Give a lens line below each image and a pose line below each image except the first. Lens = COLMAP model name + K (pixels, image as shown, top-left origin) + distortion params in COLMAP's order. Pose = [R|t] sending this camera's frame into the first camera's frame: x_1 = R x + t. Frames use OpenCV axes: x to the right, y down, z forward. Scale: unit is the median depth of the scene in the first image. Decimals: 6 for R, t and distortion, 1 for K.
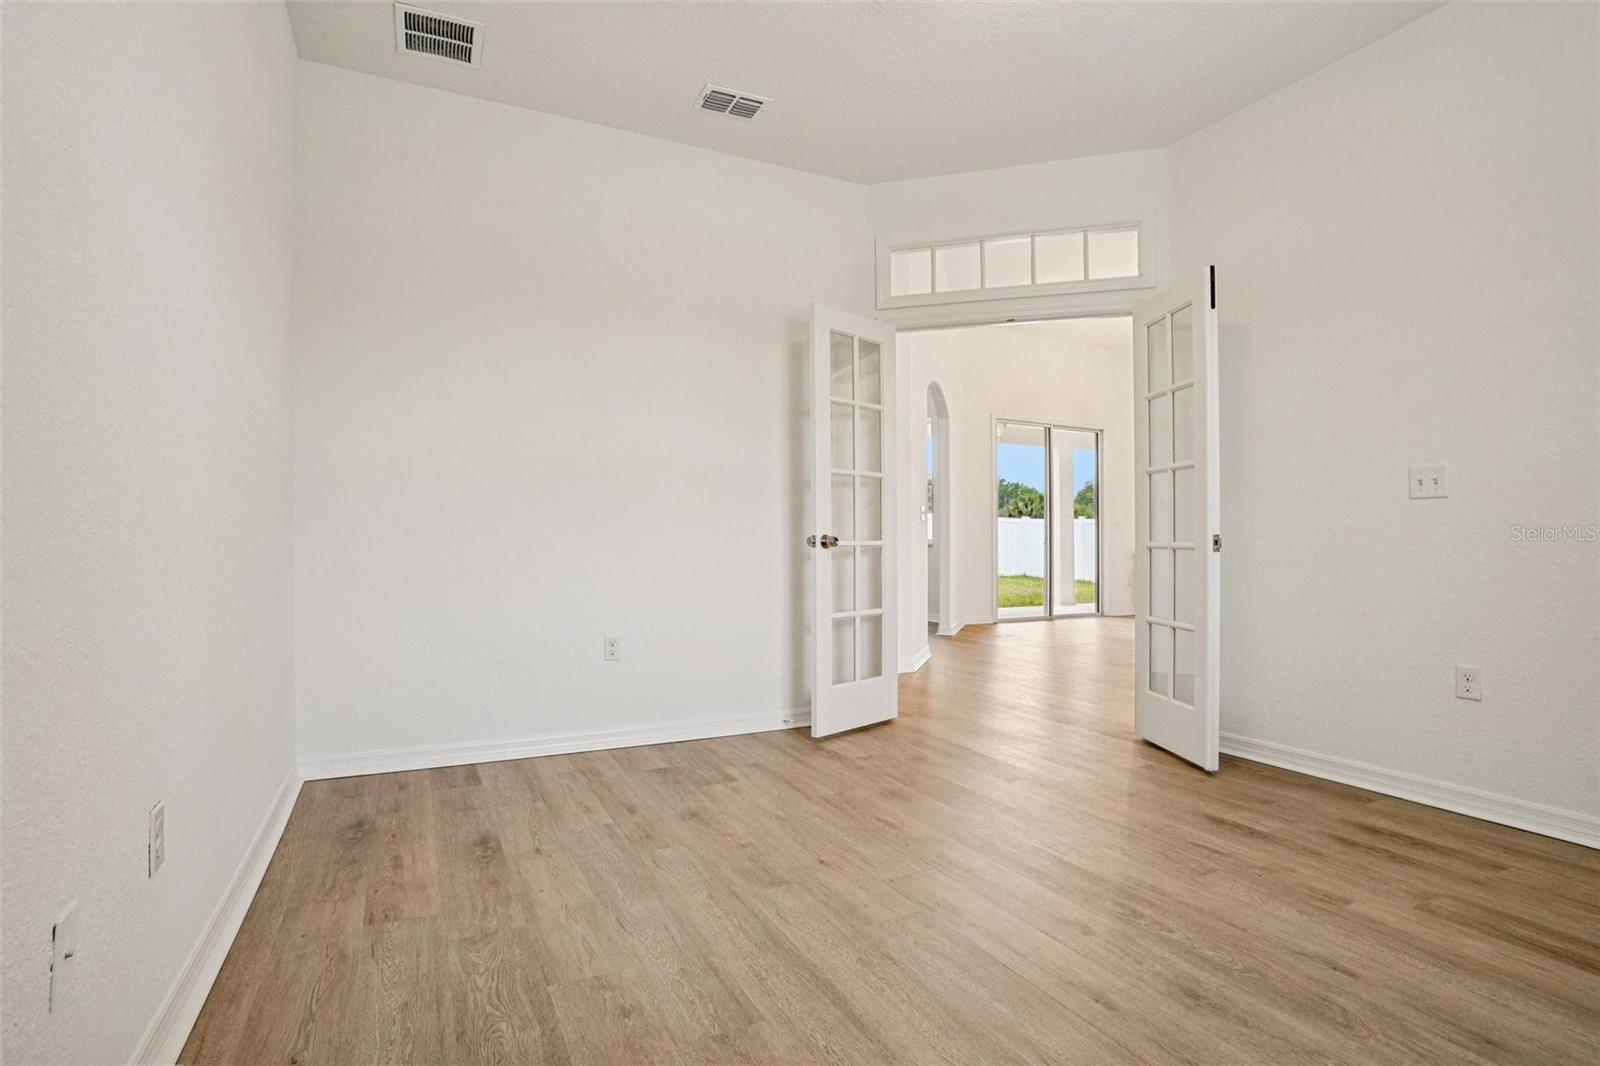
lens RADIAL K [[785.2, 0, 805.5], [0, 785.2, 534.9], [0, 0, 1]] dist [-0.067985, 0.025863]
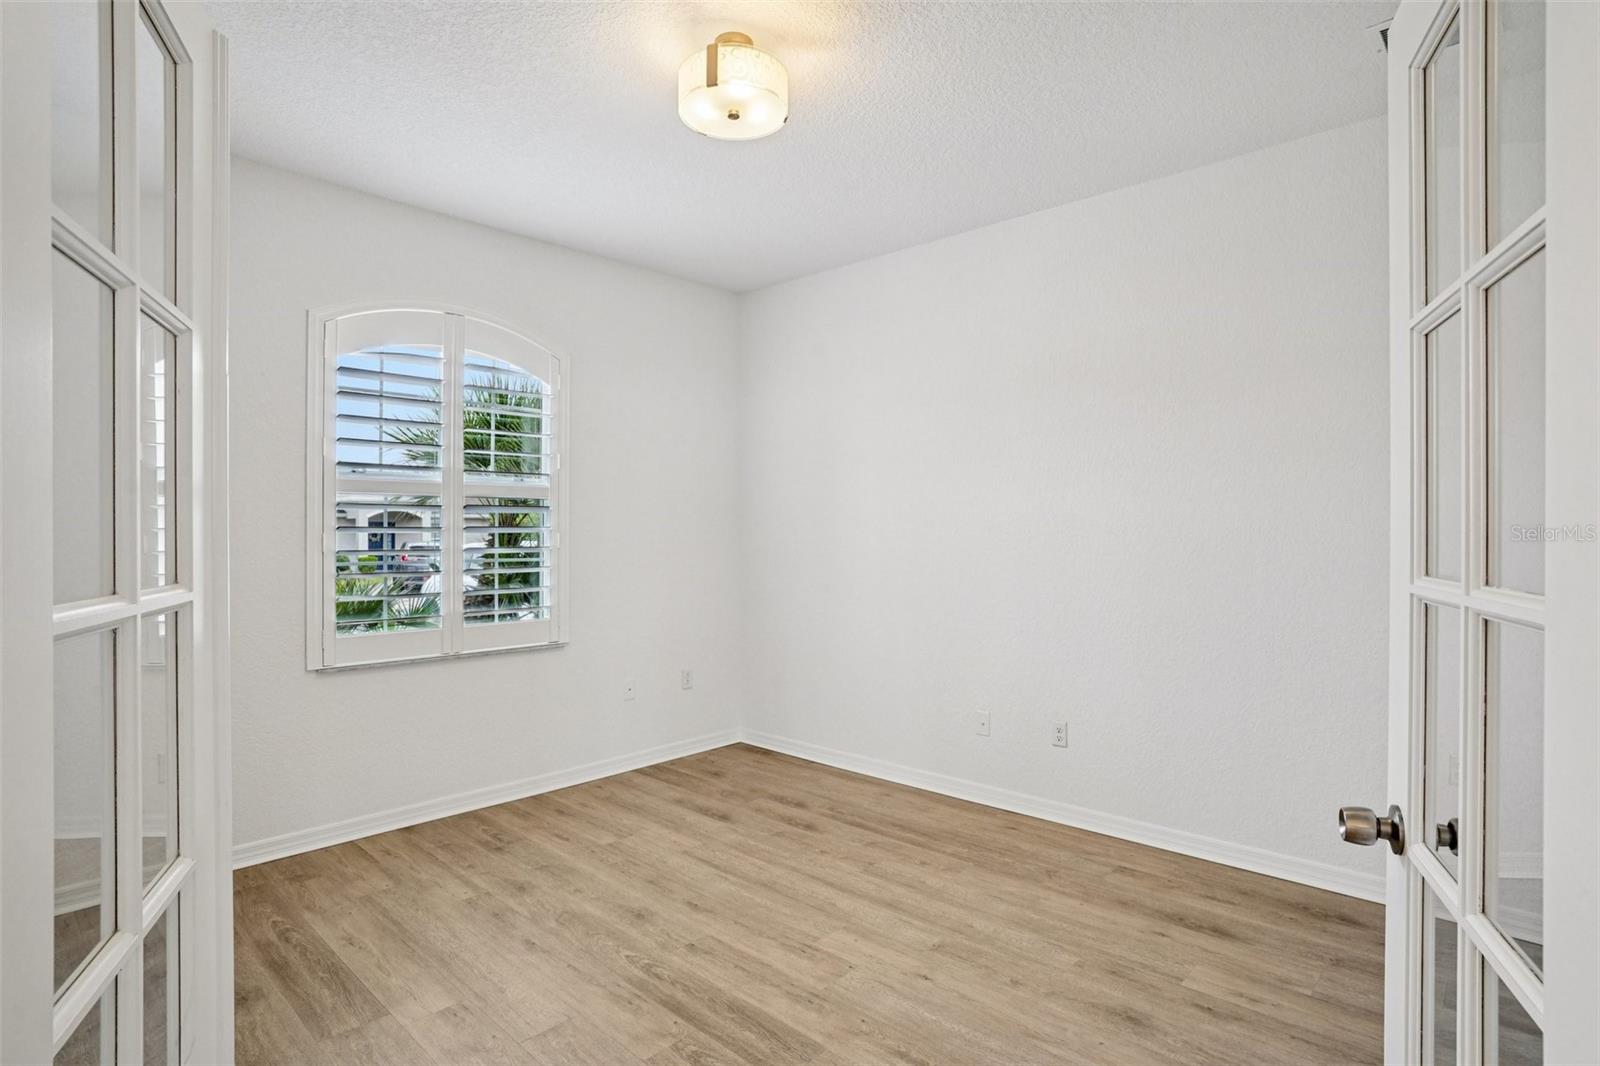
lens RADIAL K [[816.7, 0, 789.6], [0, 816.7, 533.4], [0, 0, 1]] dist [-0.044233, 0.006539]
pose [[-0.944402, 0.004786, -0.328758, 0.609054], [0.007345, 0.999952, -0.006542, -0.183436], [0.328711, -0.008593, -0.944392, 2.205877]]
